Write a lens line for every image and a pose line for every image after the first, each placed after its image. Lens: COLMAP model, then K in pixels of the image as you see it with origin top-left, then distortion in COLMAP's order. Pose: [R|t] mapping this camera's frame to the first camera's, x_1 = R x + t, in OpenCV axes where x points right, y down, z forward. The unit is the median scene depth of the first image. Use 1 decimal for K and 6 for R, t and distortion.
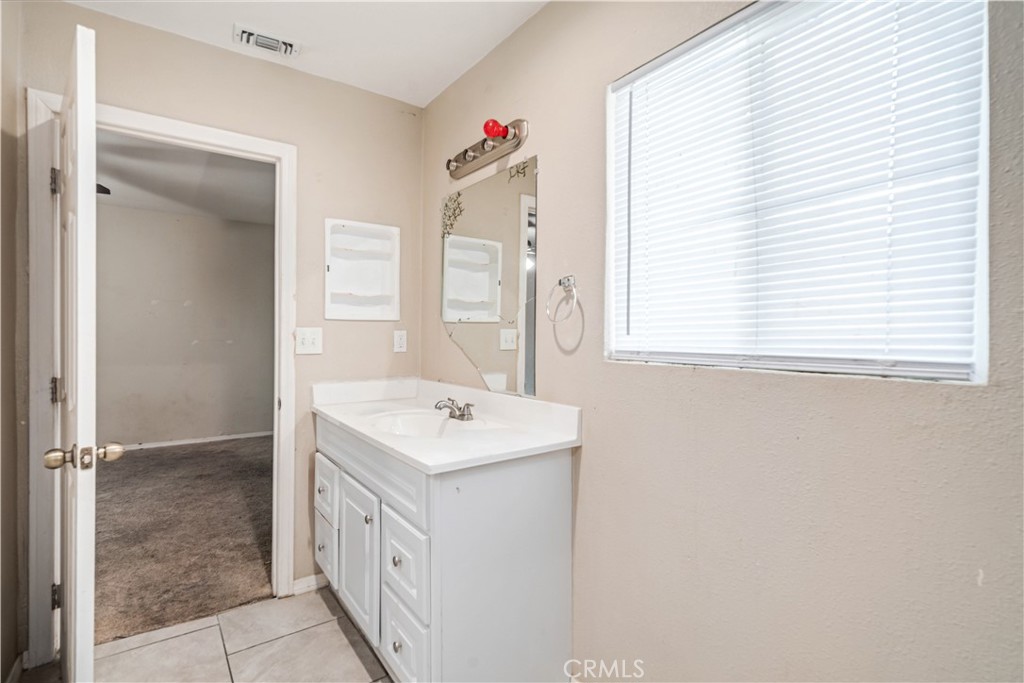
lens RADIAL K [[496.4, 0, 511.1], [0, 496.4, 339.9], [0, 0, 1]] dist [0.003336, 0.000204]
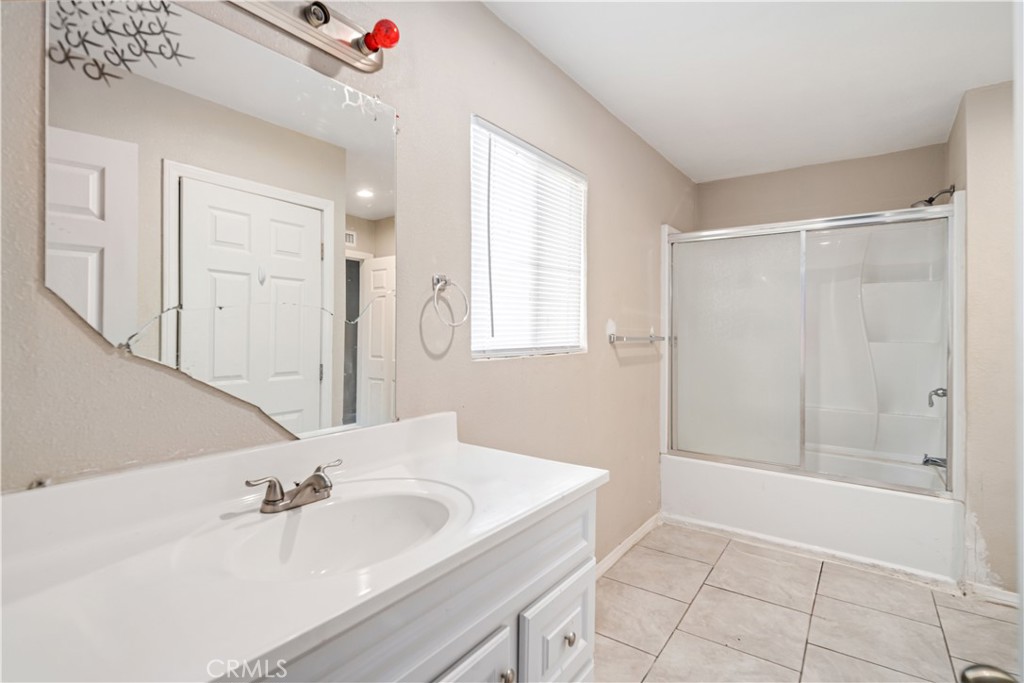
lens RADIAL K [[496.4, 0, 510.5], [0, 496.4, 333.0], [0, 0, 1]] dist [0.003336, 0.000204]
pose [[-0.323149, -0.004733, 0.946336, -0.911753], [0.010549, 0.999907, 0.008603, -0.028896], [-0.946289, 0.012763, -0.323069, 1.318774]]
